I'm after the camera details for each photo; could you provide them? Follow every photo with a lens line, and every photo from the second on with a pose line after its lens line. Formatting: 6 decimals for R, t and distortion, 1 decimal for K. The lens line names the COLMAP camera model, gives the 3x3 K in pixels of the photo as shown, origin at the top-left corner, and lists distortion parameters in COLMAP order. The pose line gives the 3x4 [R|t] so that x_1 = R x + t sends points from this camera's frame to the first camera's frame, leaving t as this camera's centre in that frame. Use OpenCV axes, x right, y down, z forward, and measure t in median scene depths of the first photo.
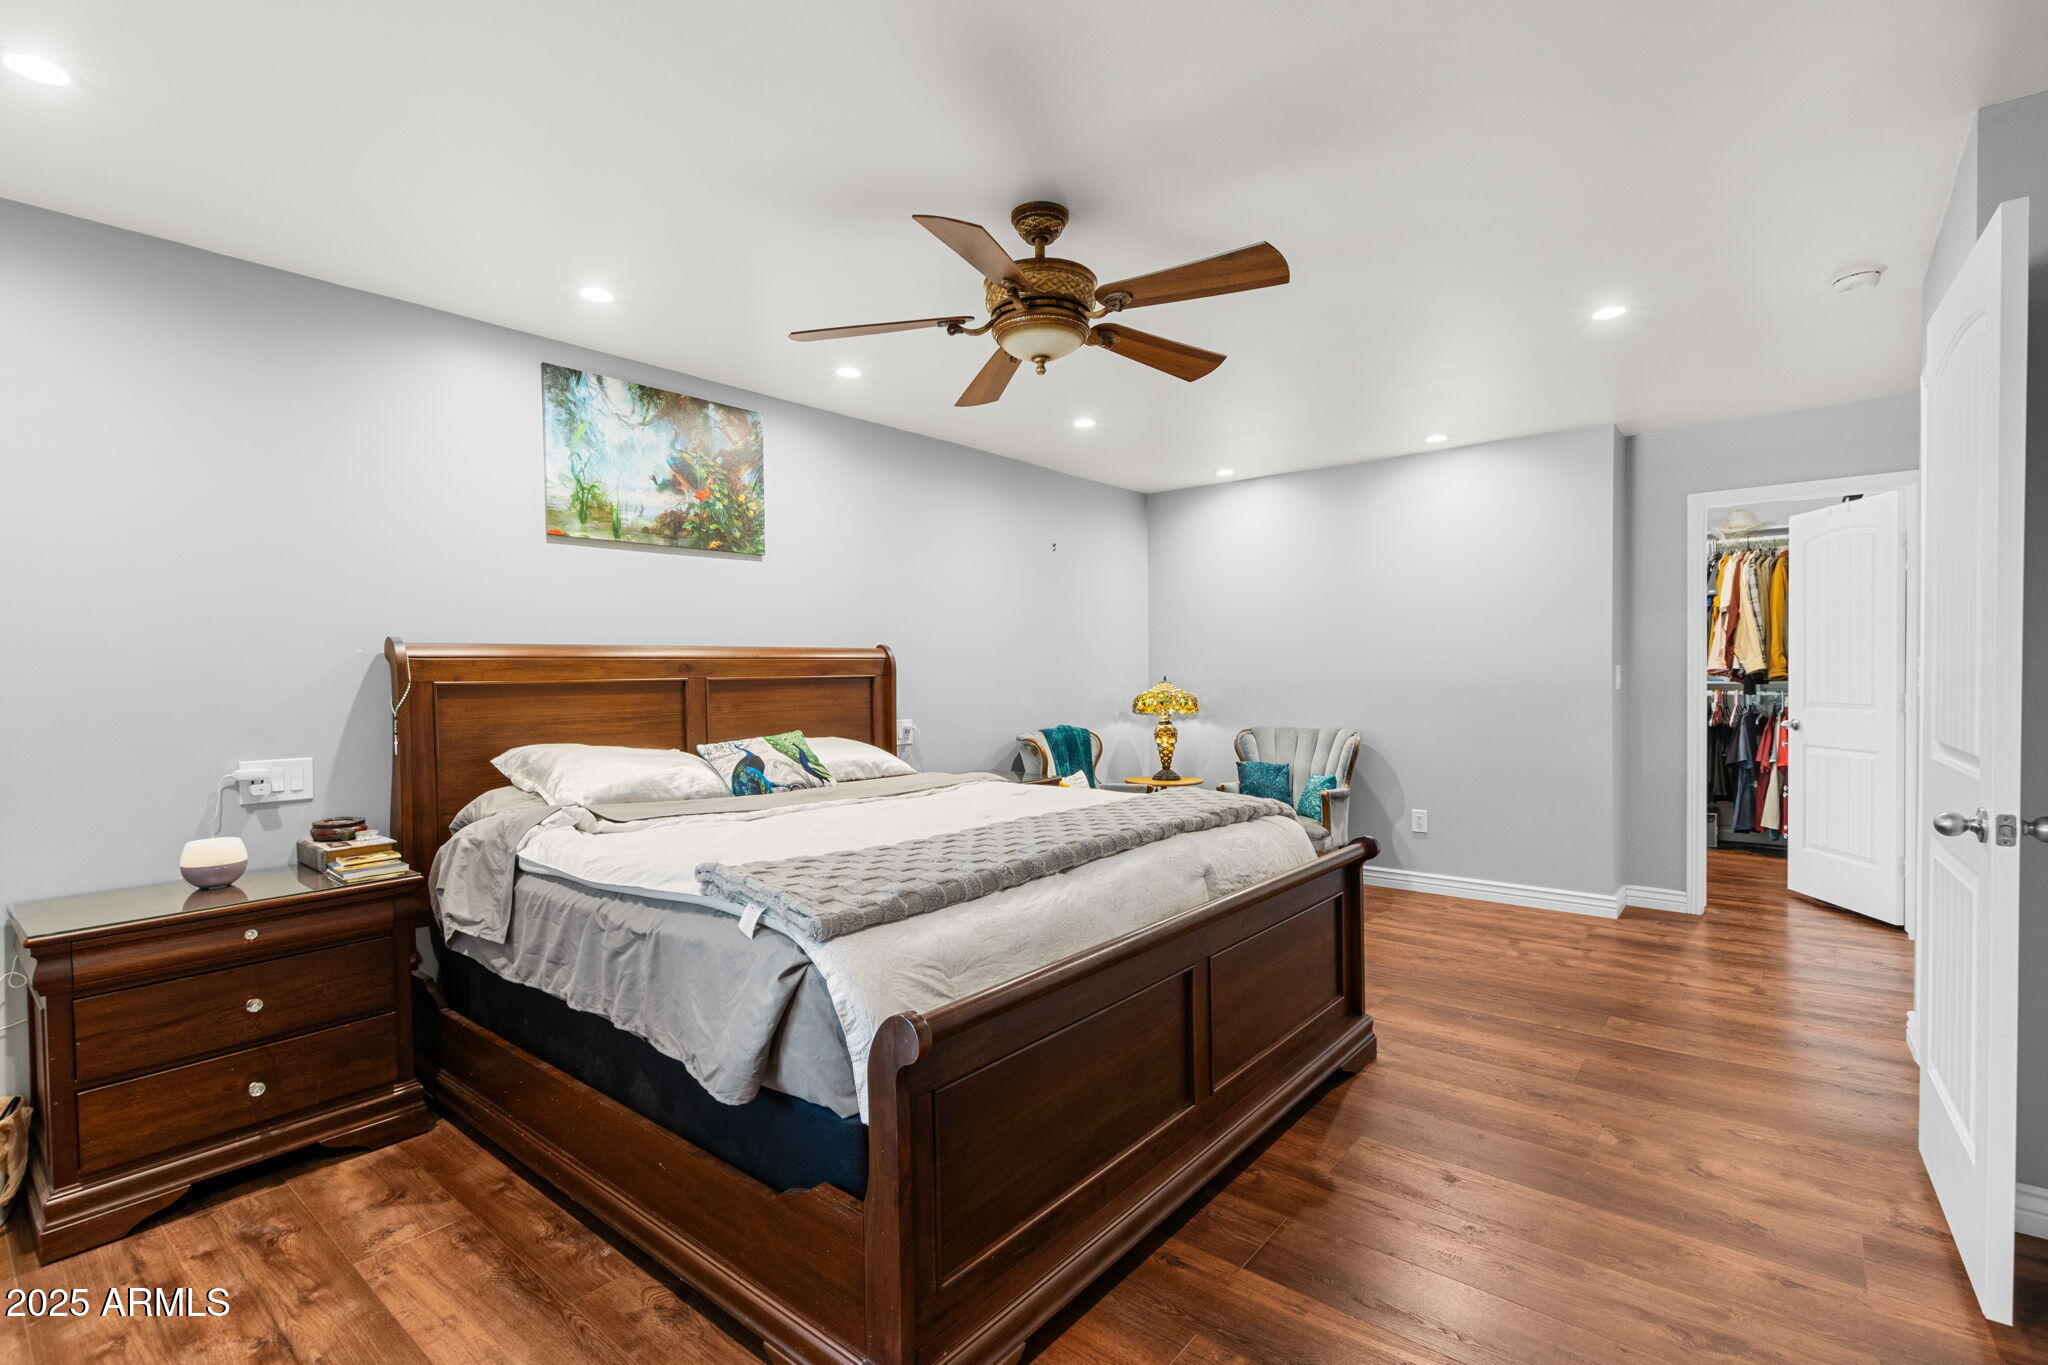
lens RADIAL K [[943.6, 0, 1016.9], [0, 943.6, 680.5], [0, 0, 1]] dist [-0.001196, 0.000688]
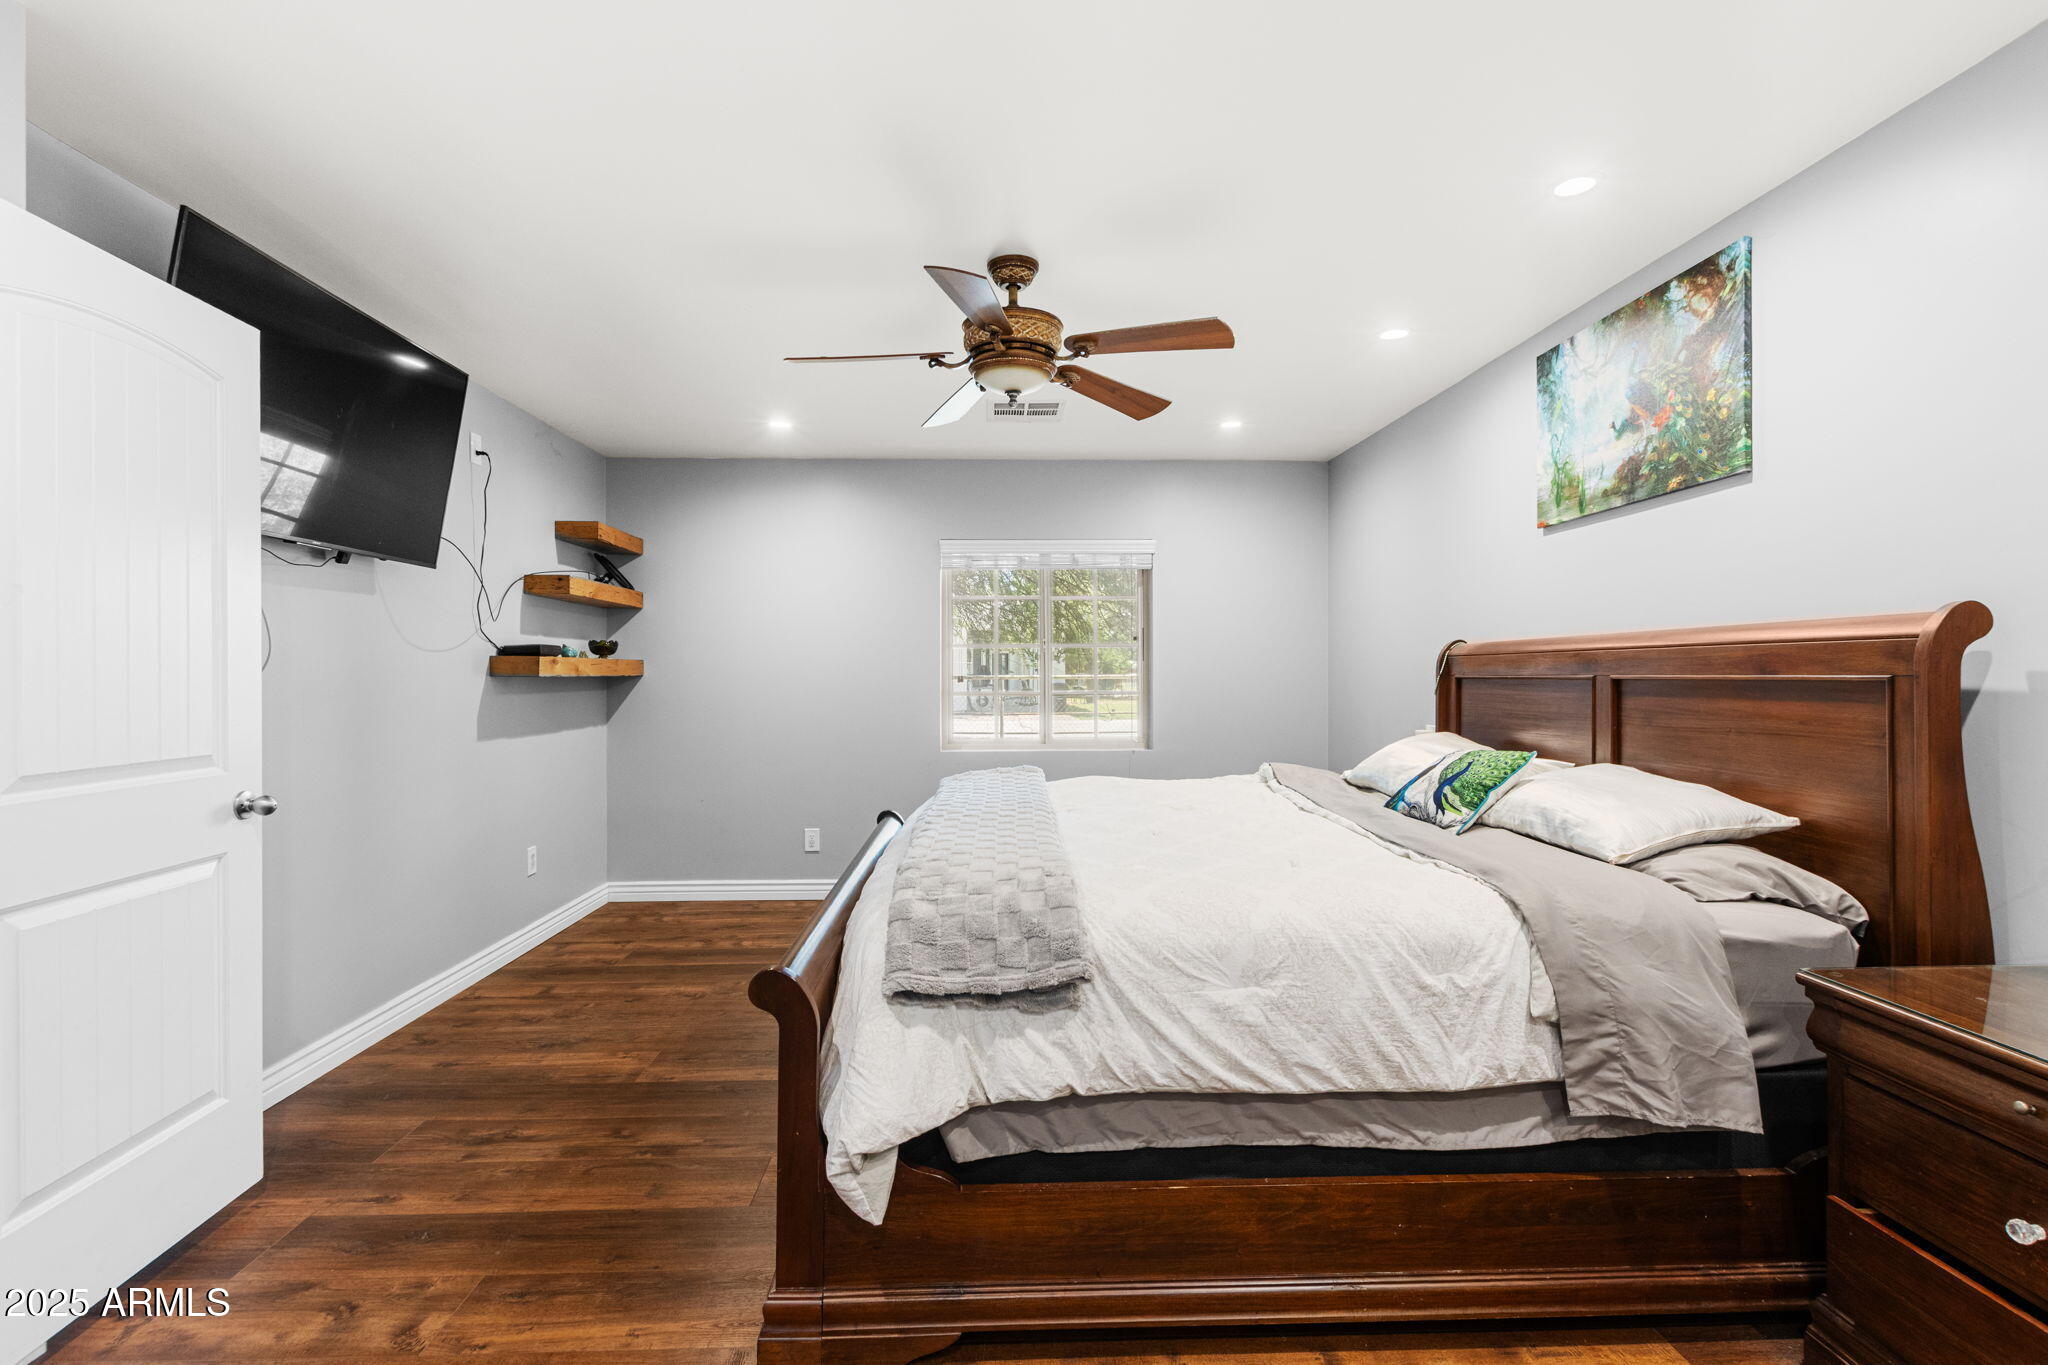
lens RADIAL K [[943.6, 0, 1012.9], [0, 943.6, 677.4], [0, 0, 1]] dist [-0.001196, 0.000688]
pose [[-0.745547, 0.012991, -0.666326, 0.521632], [0.000934, 0.999829, 0.018449, -0.015492], [0.666452, 0.013132, -0.745432, 1.239195]]
